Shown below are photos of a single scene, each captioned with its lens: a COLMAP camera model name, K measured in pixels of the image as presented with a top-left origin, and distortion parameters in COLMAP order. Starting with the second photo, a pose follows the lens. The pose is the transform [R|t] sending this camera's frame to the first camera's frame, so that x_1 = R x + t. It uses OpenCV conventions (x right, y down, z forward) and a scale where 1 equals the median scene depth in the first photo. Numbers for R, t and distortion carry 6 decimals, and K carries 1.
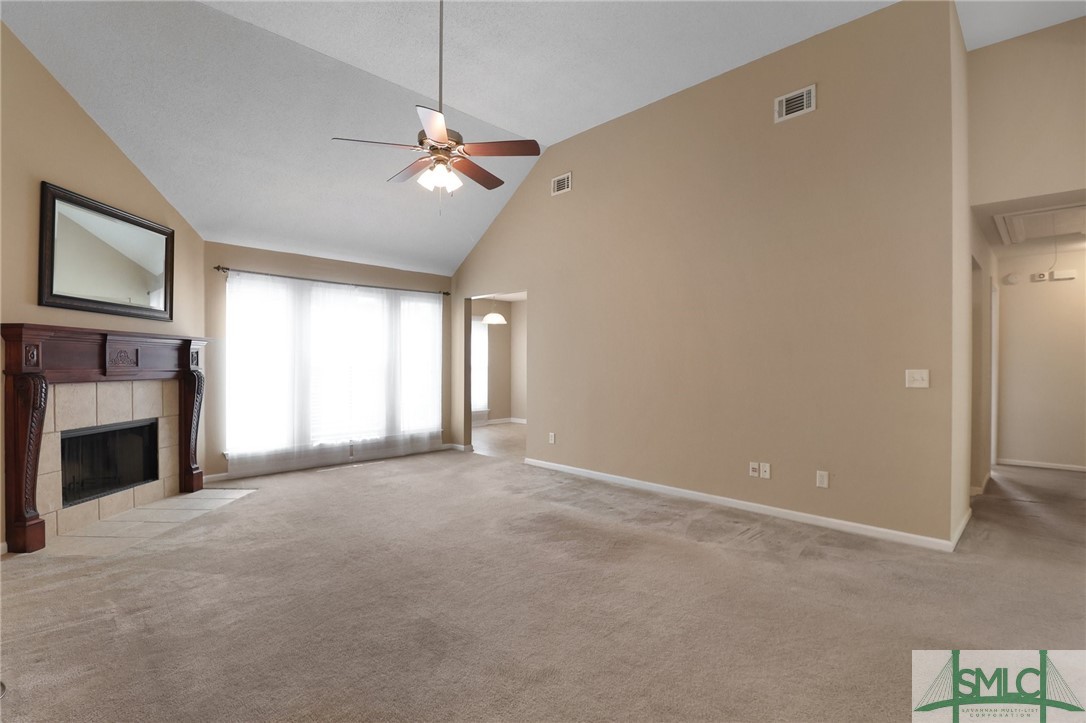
lens RADIAL K [[518.2, 0, 545.6], [0, 518.2, 368.3], [0, 0, 1]] dist [-0.005652, -0.000904]
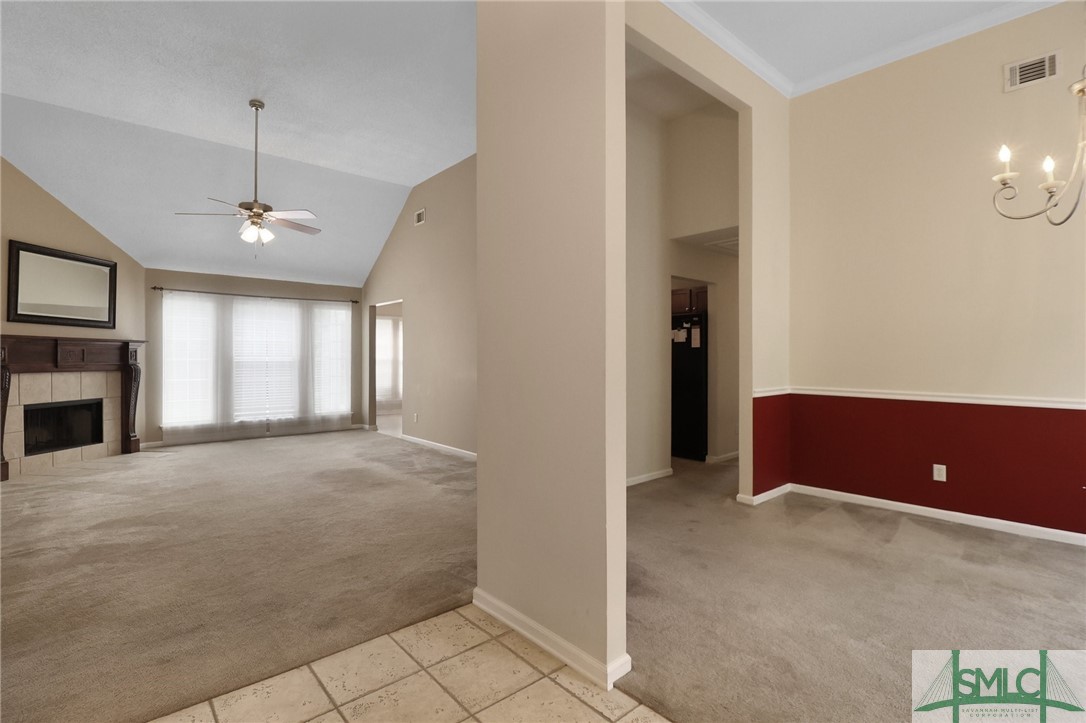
lens RADIAL K [[518.2, 0, 541.4], [0, 518.2, 359.2], [0, 0, 1]] dist [-0.005652, -0.000904]
pose [[0.997564, -0.000877, -0.069752, 0.497102], [0.000501, 0.999985, -0.005404, -0.001202], [0.069756, 0.005356, 0.997550, -0.289697]]
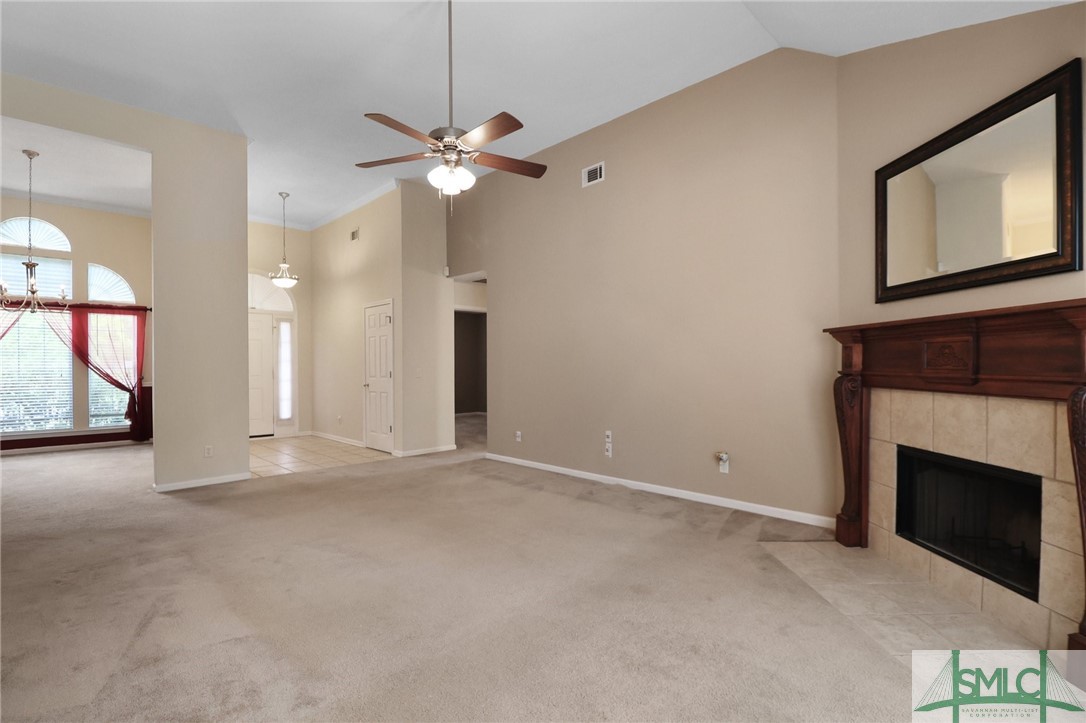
lens RADIAL K [[518.2, 0, 540.2], [0, 518.2, 363.1], [0, 0, 1]] dist [-0.005652, -0.000904]
pose [[-0.999930, 0.002978, -0.011484, -0.254577], [0.002880, 0.999960, 0.008508, -0.016025], [0.011509, 0.008475, -0.999898, 1.387979]]
